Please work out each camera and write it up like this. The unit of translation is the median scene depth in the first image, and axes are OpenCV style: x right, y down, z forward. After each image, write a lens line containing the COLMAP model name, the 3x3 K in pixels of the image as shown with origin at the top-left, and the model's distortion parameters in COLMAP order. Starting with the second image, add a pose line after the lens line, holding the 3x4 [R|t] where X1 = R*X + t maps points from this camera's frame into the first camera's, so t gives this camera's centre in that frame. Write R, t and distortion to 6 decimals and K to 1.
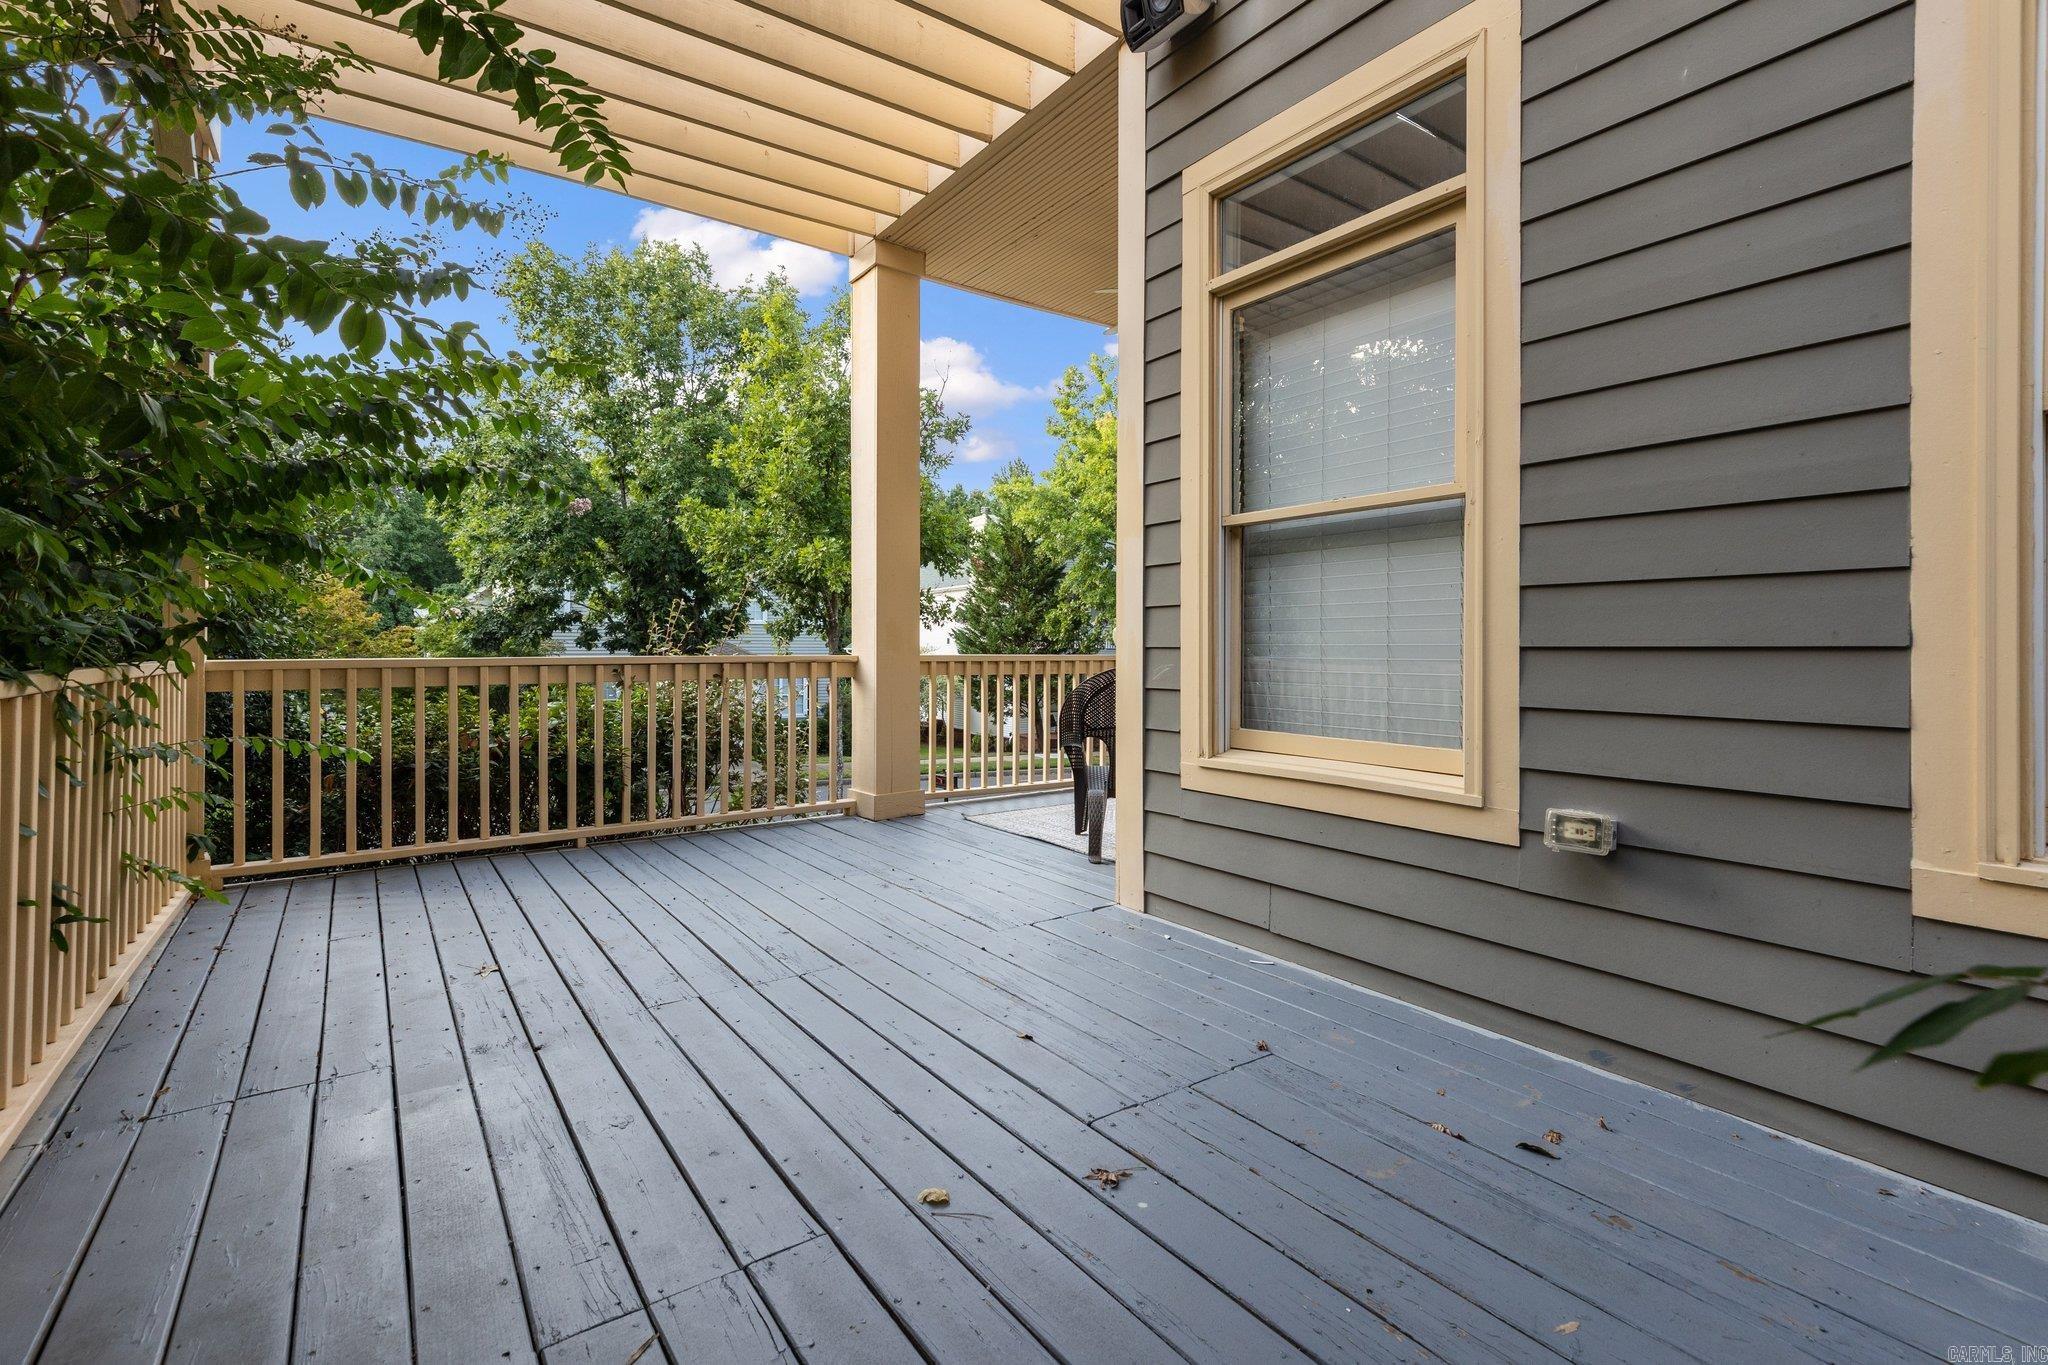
lens RADIAL K [[932.3, 0, 1004.2], [0, 932.3, 637.1], [0, 0, 1]] dist [0.001214, -0.000064]
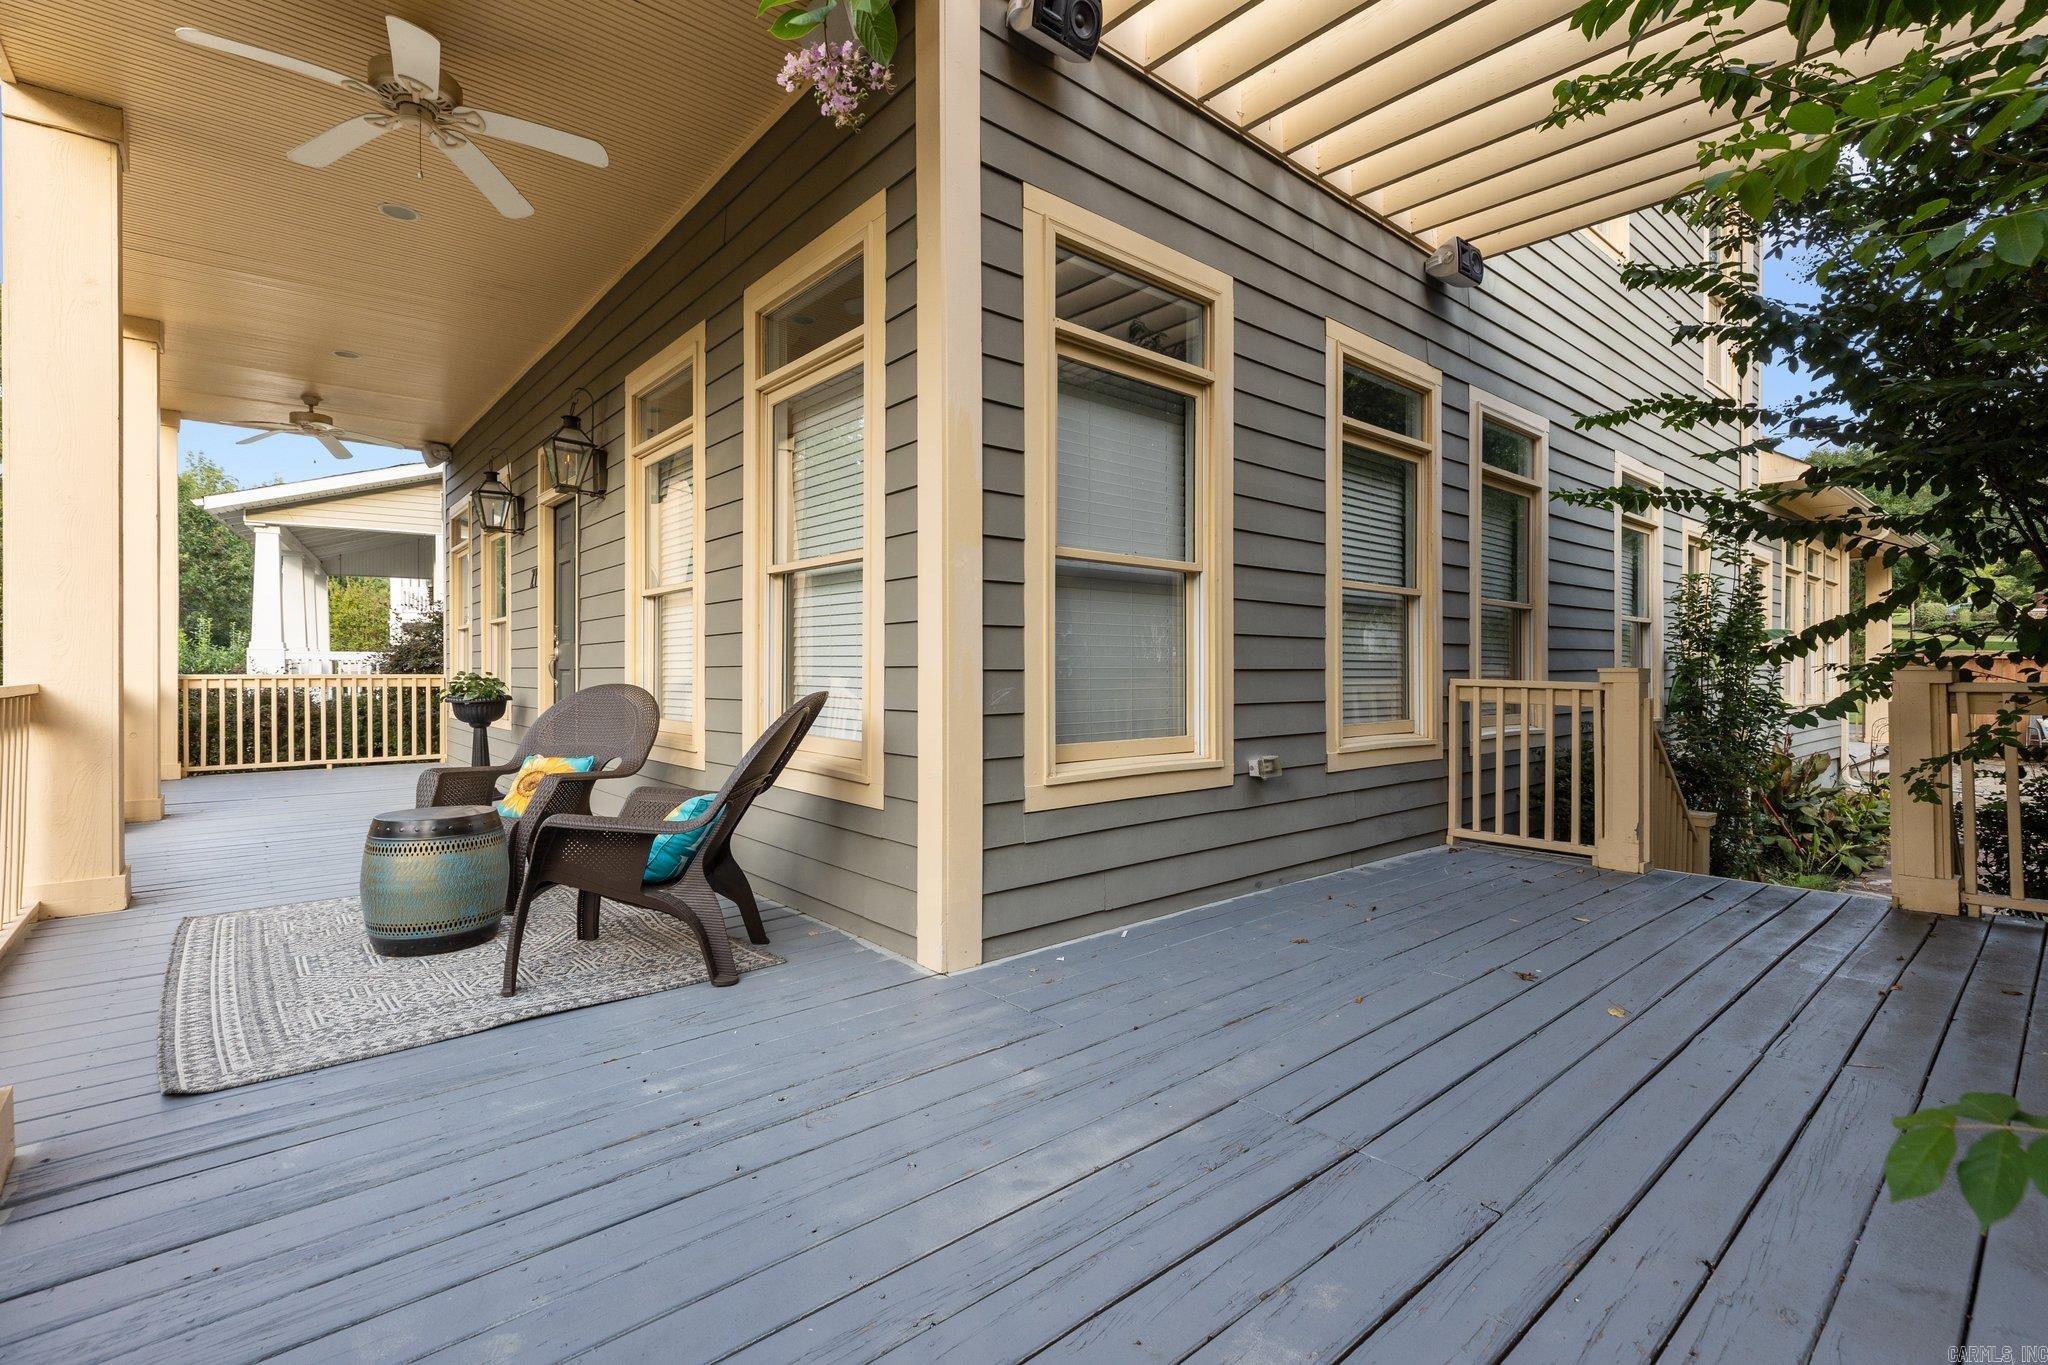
lens RADIAL K [[932.3, 0, 1022.8], [0, 932.3, 675.5], [0, 0, 1]] dist [0.001214, -0.000064]
pose [[-0.106346, -0.004913, 0.994317, -0.924074], [-0.007179, 0.999966, 0.004173, 0.015212], [-0.994303, -0.006695, -0.106377, 1.300754]]
